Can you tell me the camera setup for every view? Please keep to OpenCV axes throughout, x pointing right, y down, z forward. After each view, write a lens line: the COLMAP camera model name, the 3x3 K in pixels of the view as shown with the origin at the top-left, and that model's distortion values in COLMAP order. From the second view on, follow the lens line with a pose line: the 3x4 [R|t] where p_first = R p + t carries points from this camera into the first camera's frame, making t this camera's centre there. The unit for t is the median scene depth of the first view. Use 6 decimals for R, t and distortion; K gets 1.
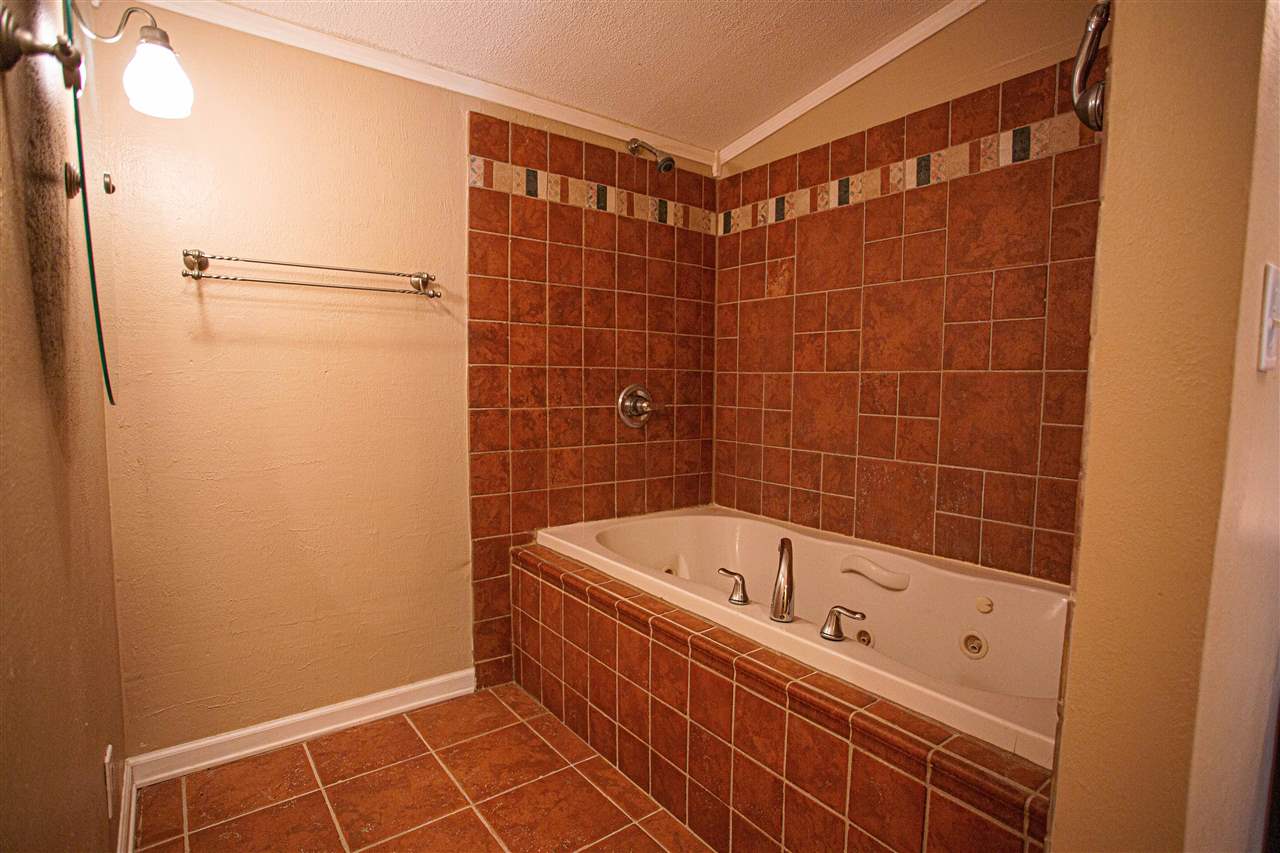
lens RADIAL K [[618.6, 0, 633.4], [0, 618.6, 423.7], [0, 0, 1]] dist [-0.056461, 0.008383]
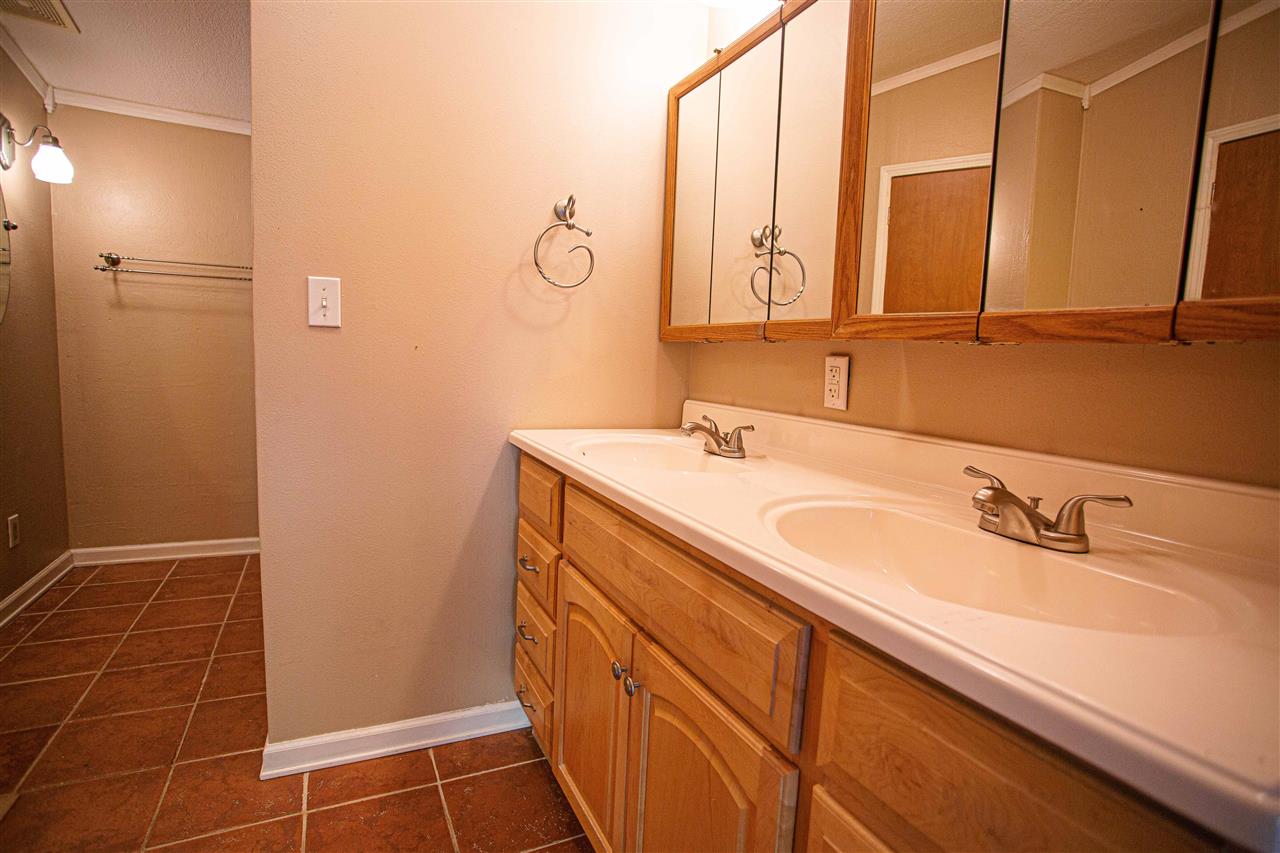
lens RADIAL K [[618.6, 0, 649.1], [0, 618.6, 435.2], [0, 0, 1]] dist [-0.056461, 0.008383]
pose [[0.983108, 0.057655, -0.173707, 1.046238], [-0.050980, 0.997789, 0.042651, 0.071057], [0.175782, -0.033075, 0.983873, -0.375265]]
